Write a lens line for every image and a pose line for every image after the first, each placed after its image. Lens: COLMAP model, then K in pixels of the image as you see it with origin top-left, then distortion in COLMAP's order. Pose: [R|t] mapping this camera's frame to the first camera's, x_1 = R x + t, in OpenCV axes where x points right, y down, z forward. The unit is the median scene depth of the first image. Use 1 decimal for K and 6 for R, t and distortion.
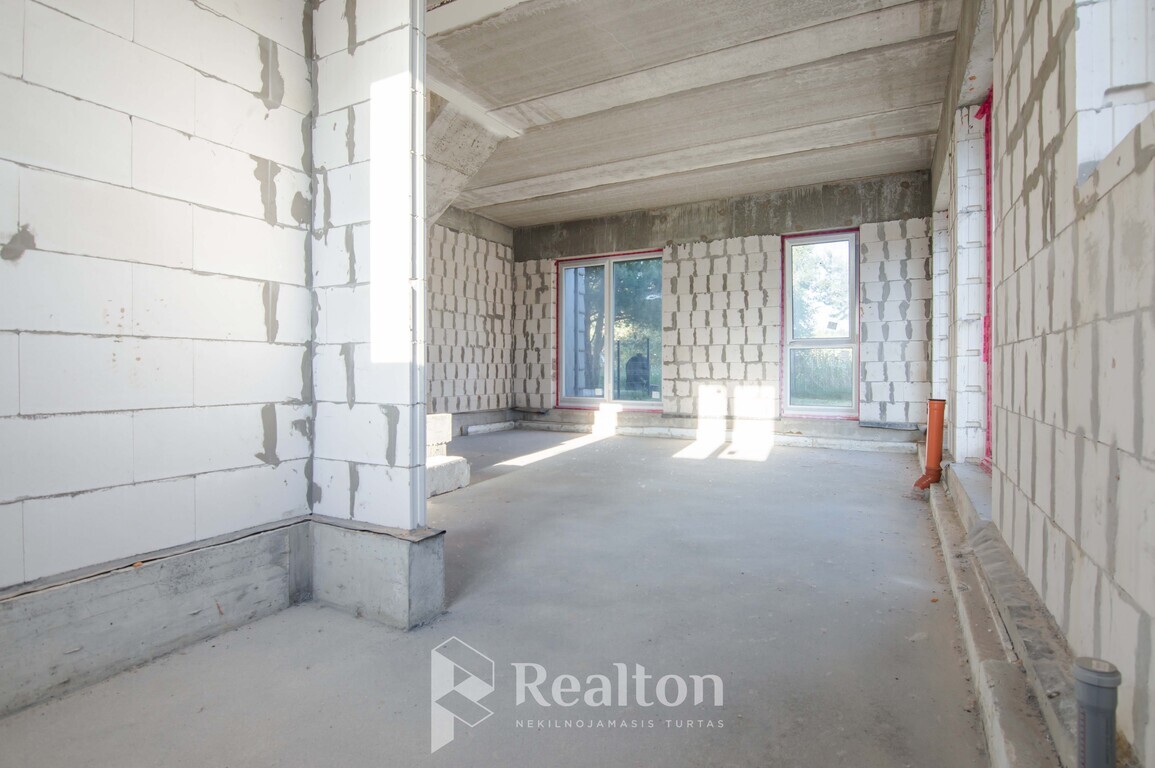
lens RADIAL K [[571.5, 0, 583.3], [0, 571.5, 378.5], [0, 0, 1]] dist [-0.010460, -0.005577]
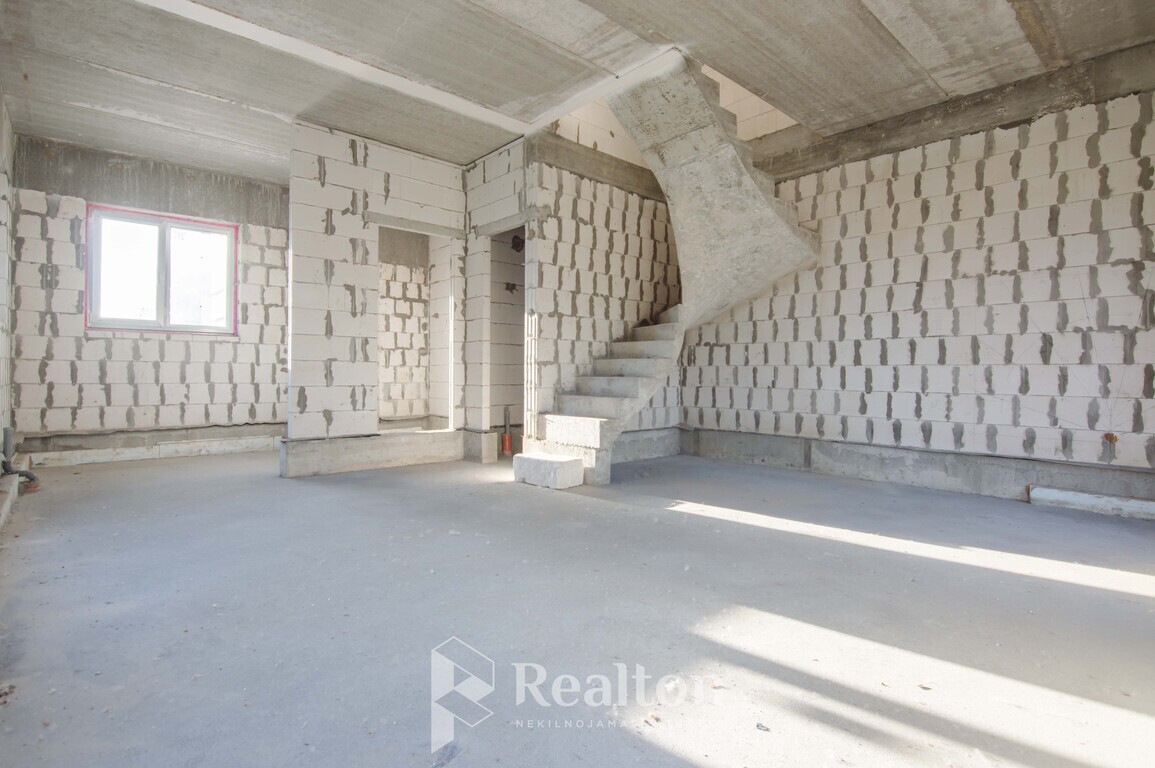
lens RADIAL K [[571.5, 0, 580.9], [0, 571.5, 377.4], [0, 0, 1]] dist [-0.010460, -0.005577]
pose [[-0.324606, 0.001731, -0.945848, 0.419377], [-0.022421, 0.999703, 0.009525, -0.010951], [0.945583, 0.024299, -0.324471, 0.777993]]
